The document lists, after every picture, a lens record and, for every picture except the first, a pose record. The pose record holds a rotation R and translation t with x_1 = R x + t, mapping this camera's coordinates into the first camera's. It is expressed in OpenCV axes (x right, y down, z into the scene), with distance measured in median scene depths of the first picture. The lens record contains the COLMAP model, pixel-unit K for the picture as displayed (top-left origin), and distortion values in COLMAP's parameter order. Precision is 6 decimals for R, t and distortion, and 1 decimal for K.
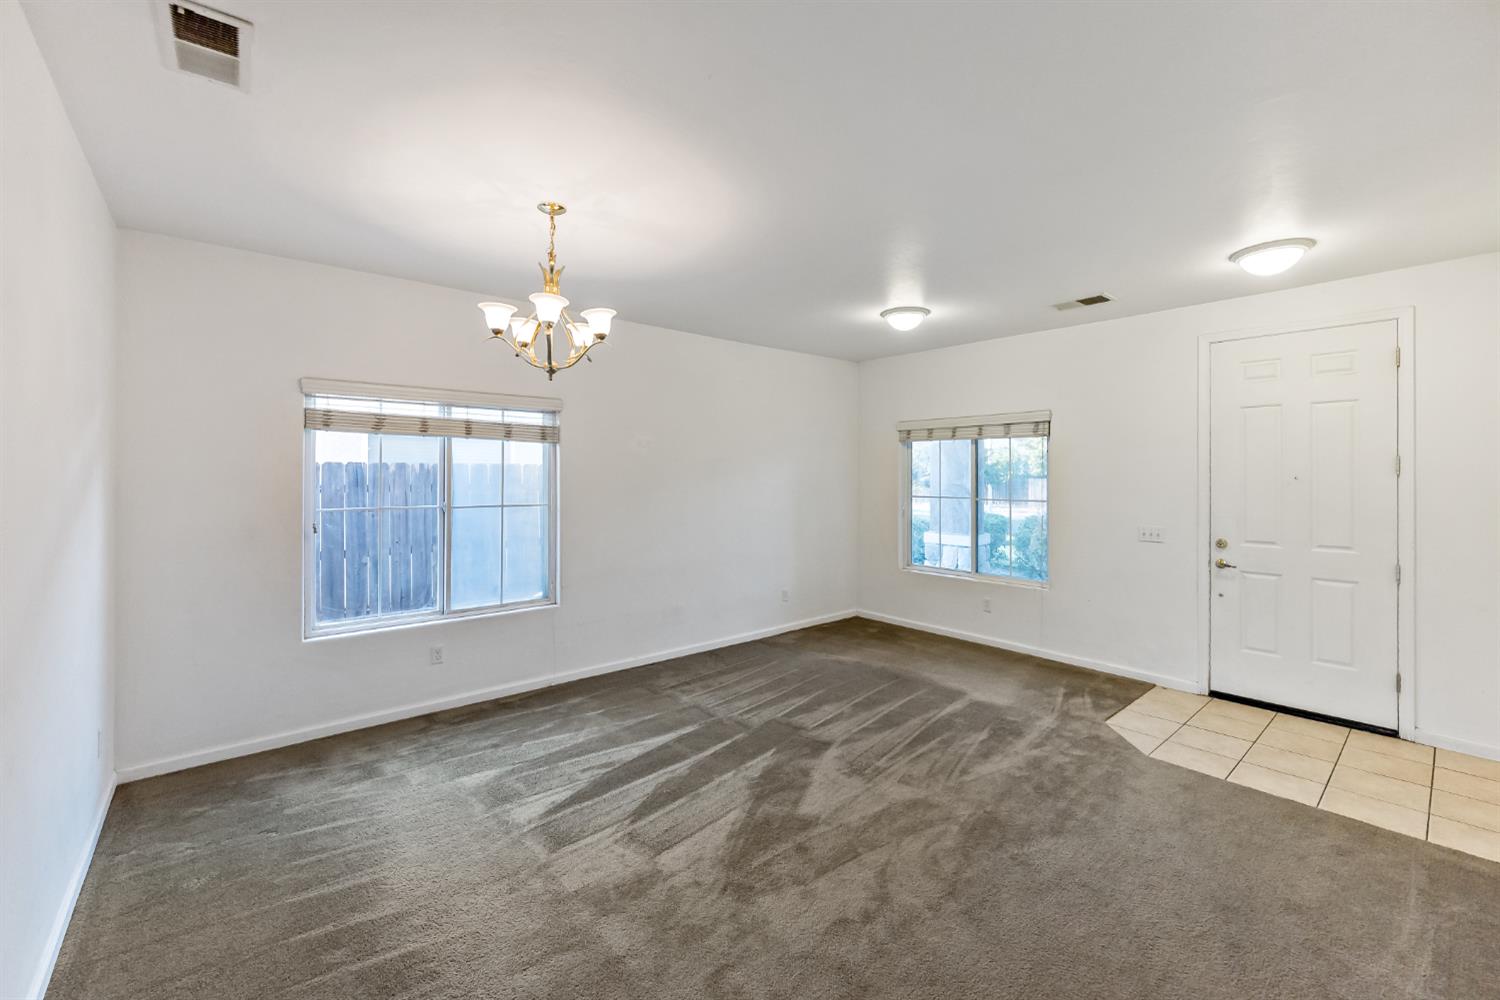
lens RADIAL K [[610.8, 0, 753.8], [0, 610.8, 456.6], [0, 0, 1]] dist [-0.001889, -0.000733]
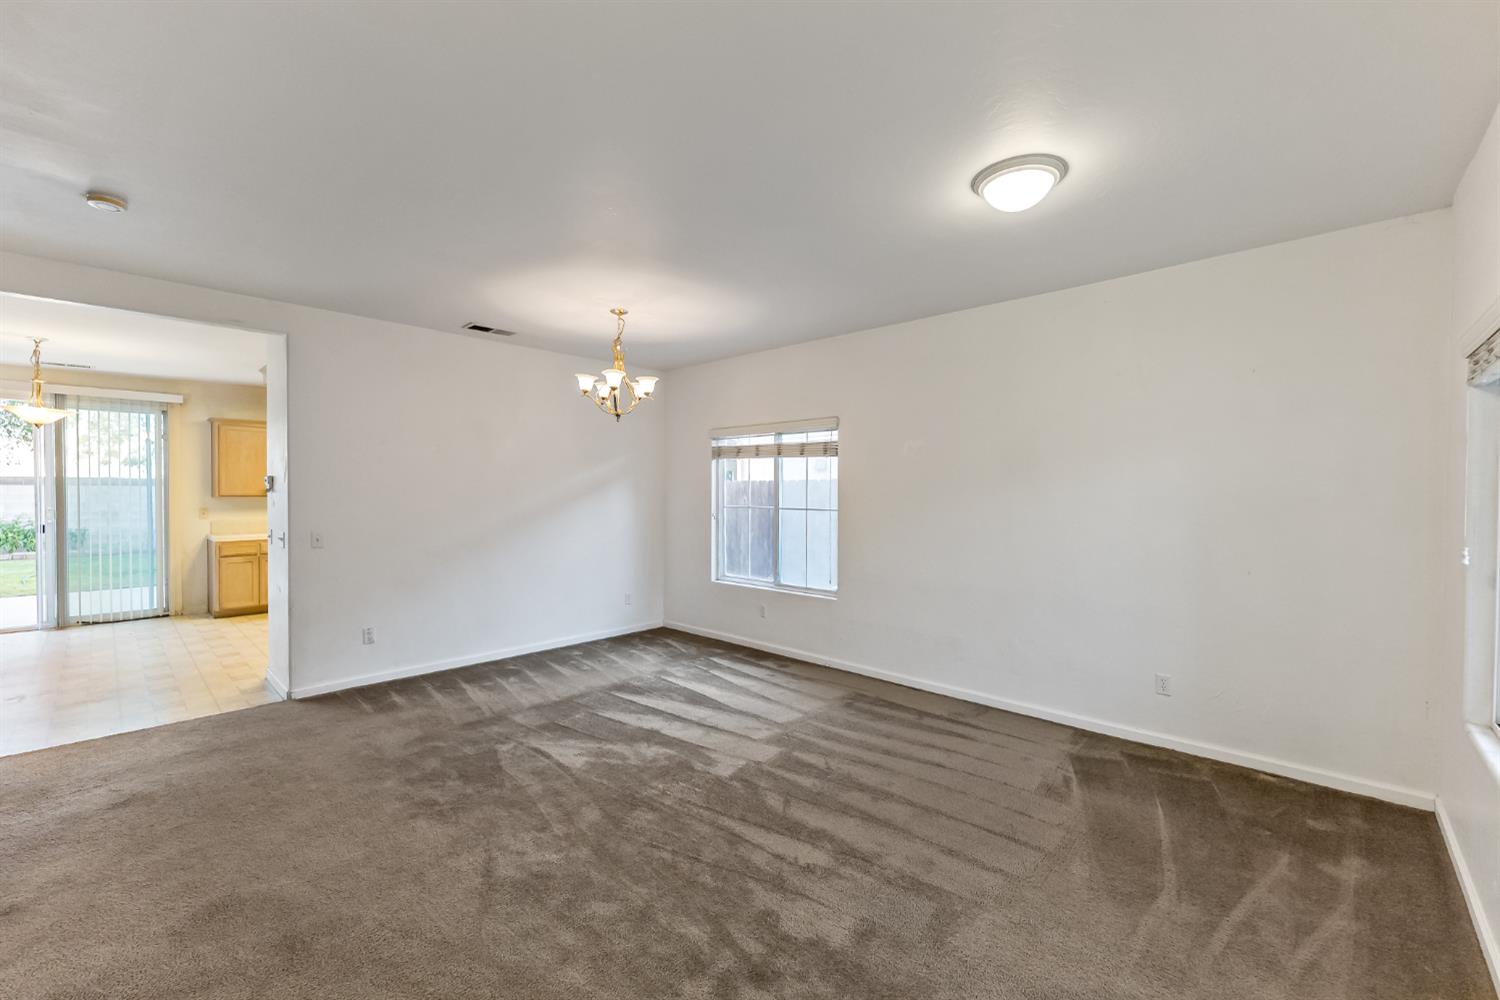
lens RADIAL K [[610.8, 0, 753.4], [0, 610.8, 496.5], [0, 0, 1]] dist [-0.001889, -0.000733]
pose [[0.107686, 0.006554, -0.994163, 0.860956], [0.027898, 0.999565, 0.009611, 0.041938], [0.993793, -0.028770, 0.107456, 0.800824]]
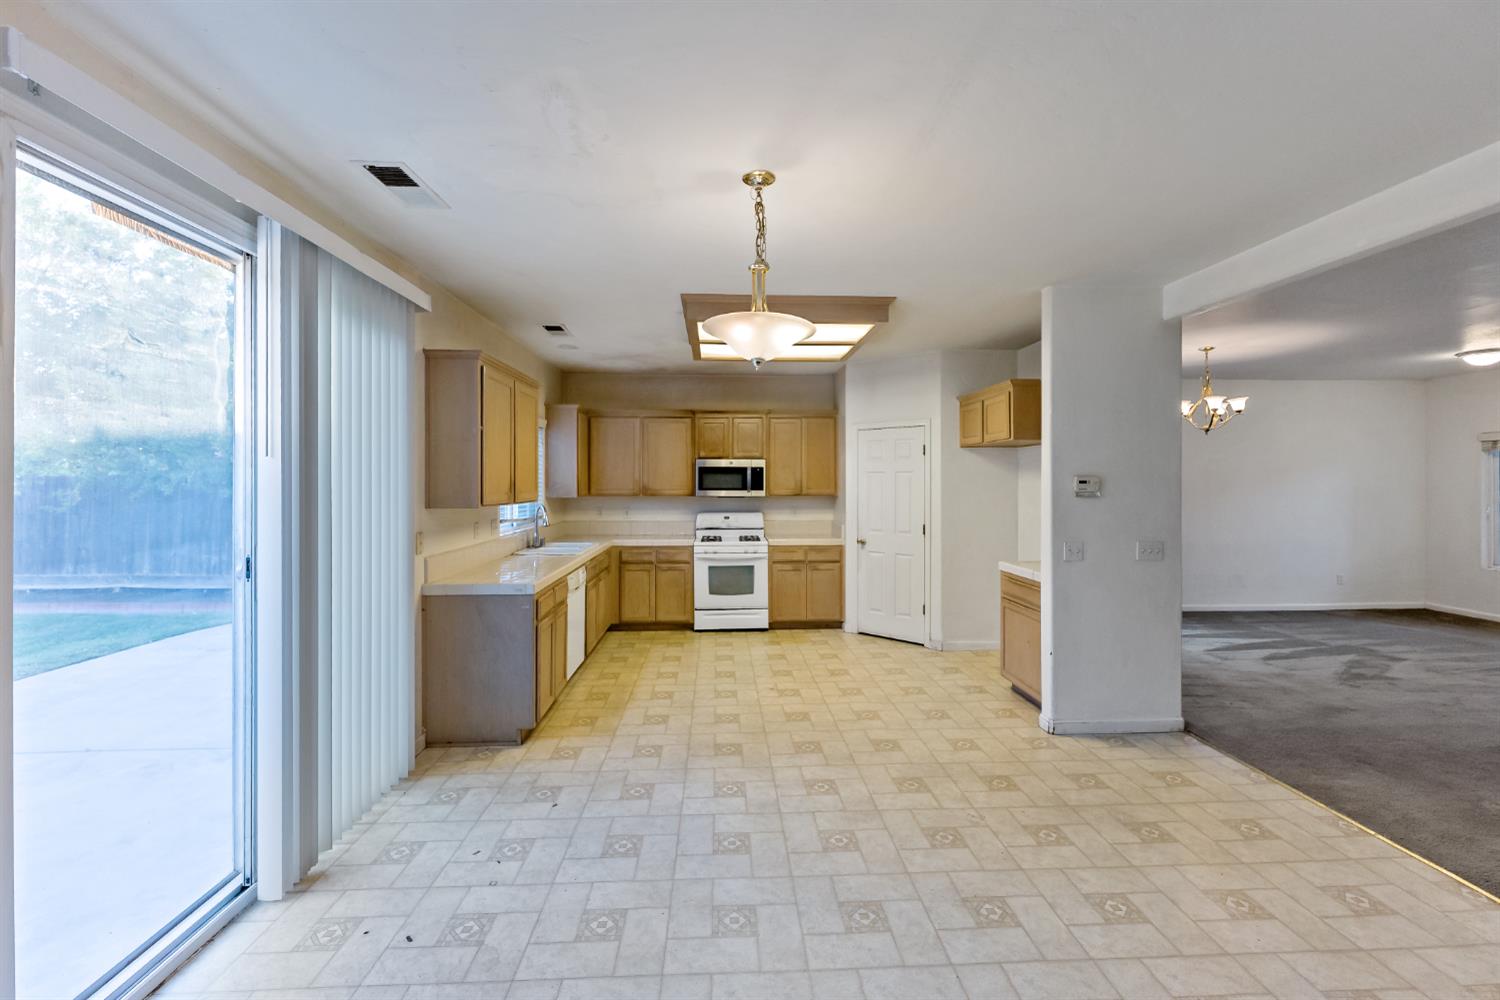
lens RADIAL K [[610.8, 0, 738.9], [0, 610.8, 478.3], [0, 0, 1]] dist [-0.001889, -0.000733]
pose [[0.786375, -0.006251, -0.617718, -0.203041], [0.020922, 0.999645, 0.016520, -0.033158], [0.617395, -0.025915, 0.786226, -1.013015]]
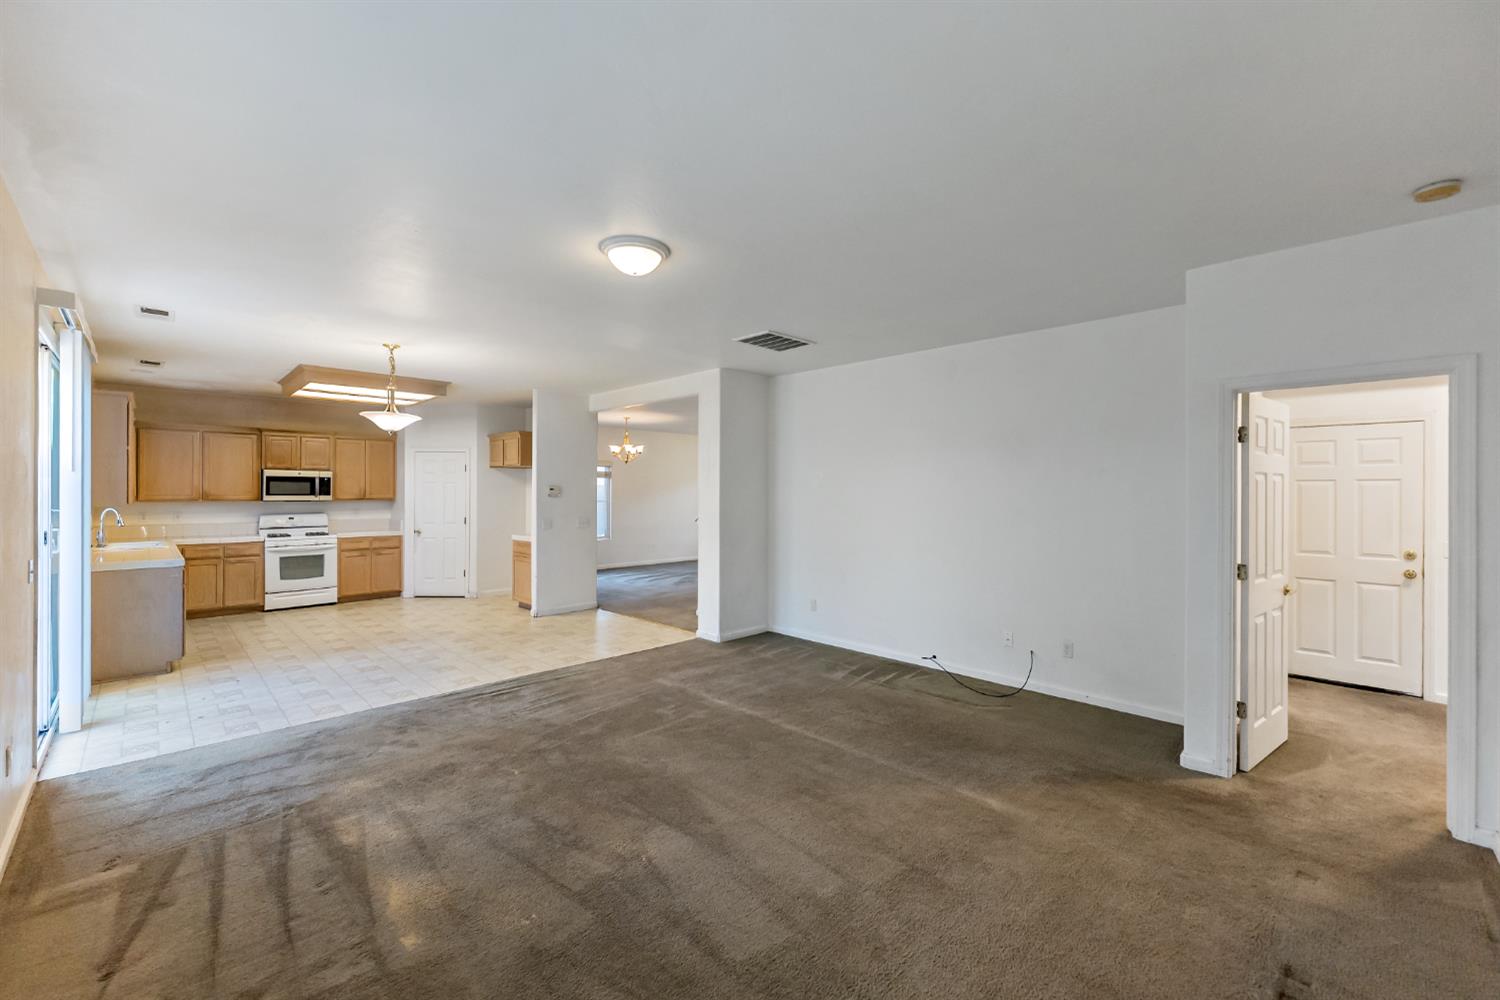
lens RADIAL K [[610.8, 0, 751.0], [0, 610.8, 490.4], [0, 0, 1]] dist [-0.001889, -0.000733]
pose [[0.996577, 0.000343, 0.082665, 0.081607], [-0.002675, 0.999601, 0.028107, -0.051323], [-0.082622, -0.028232, 0.996181, -1.846234]]
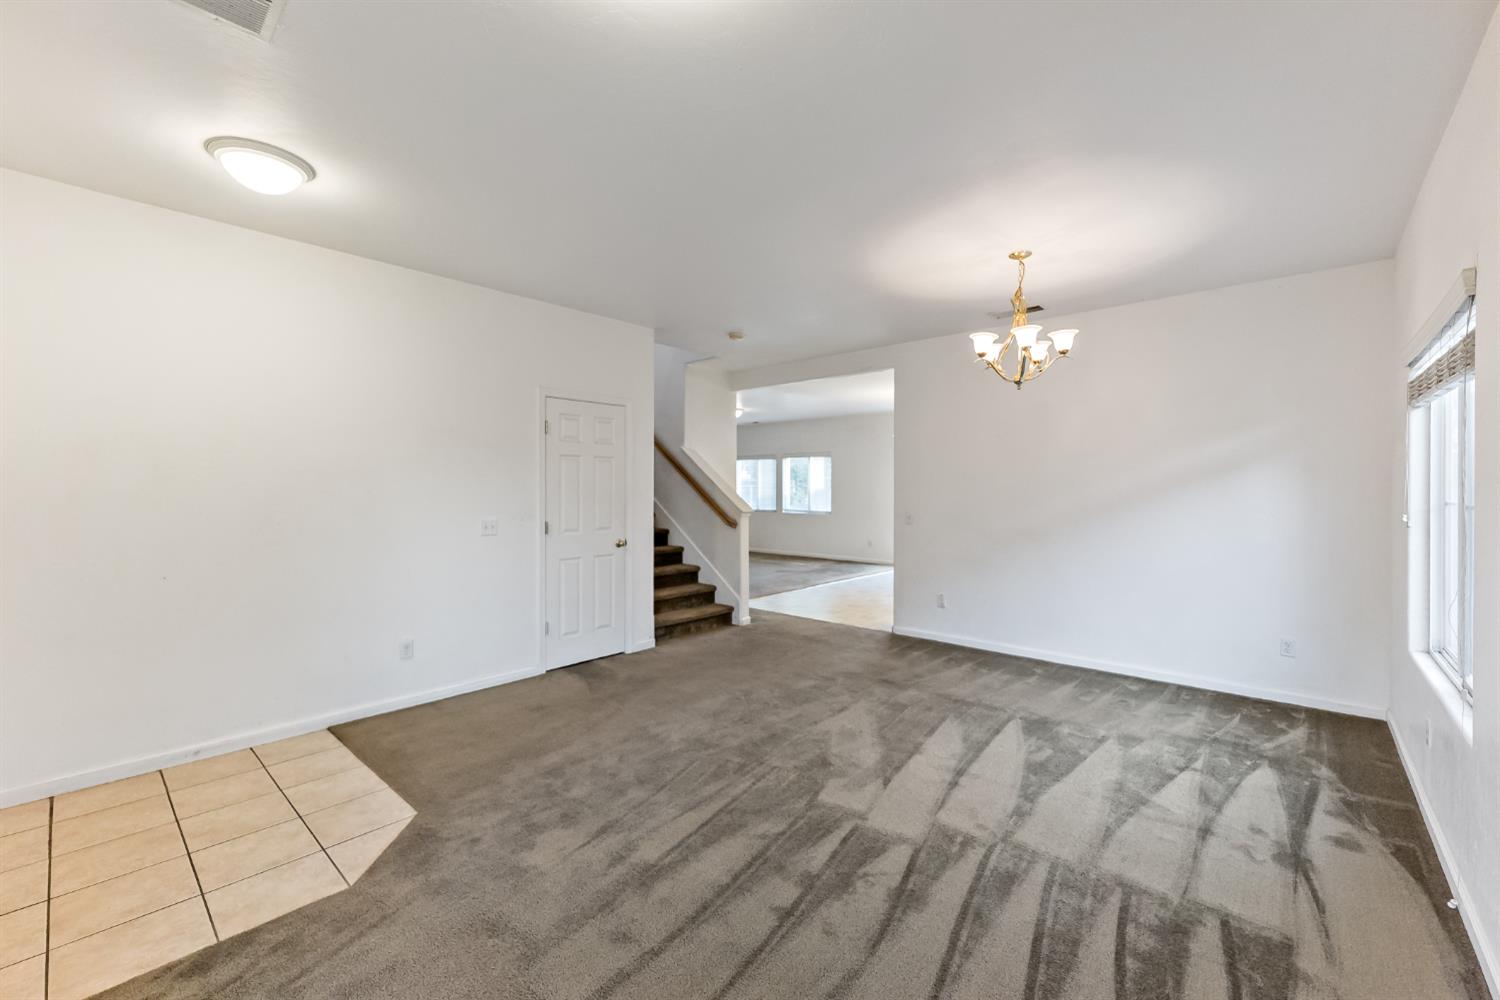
lens RADIAL K [[610.8, 0, 758.1], [0, 610.8, 497.6], [0, 0, 1]] dist [-0.001889, -0.000733]
pose [[-0.990580, 0.000562, -0.136934, 0.258775], [0.002800, 0.999866, -0.016146, 0.081697], [0.136907, -0.016378, -0.990449, 1.491008]]
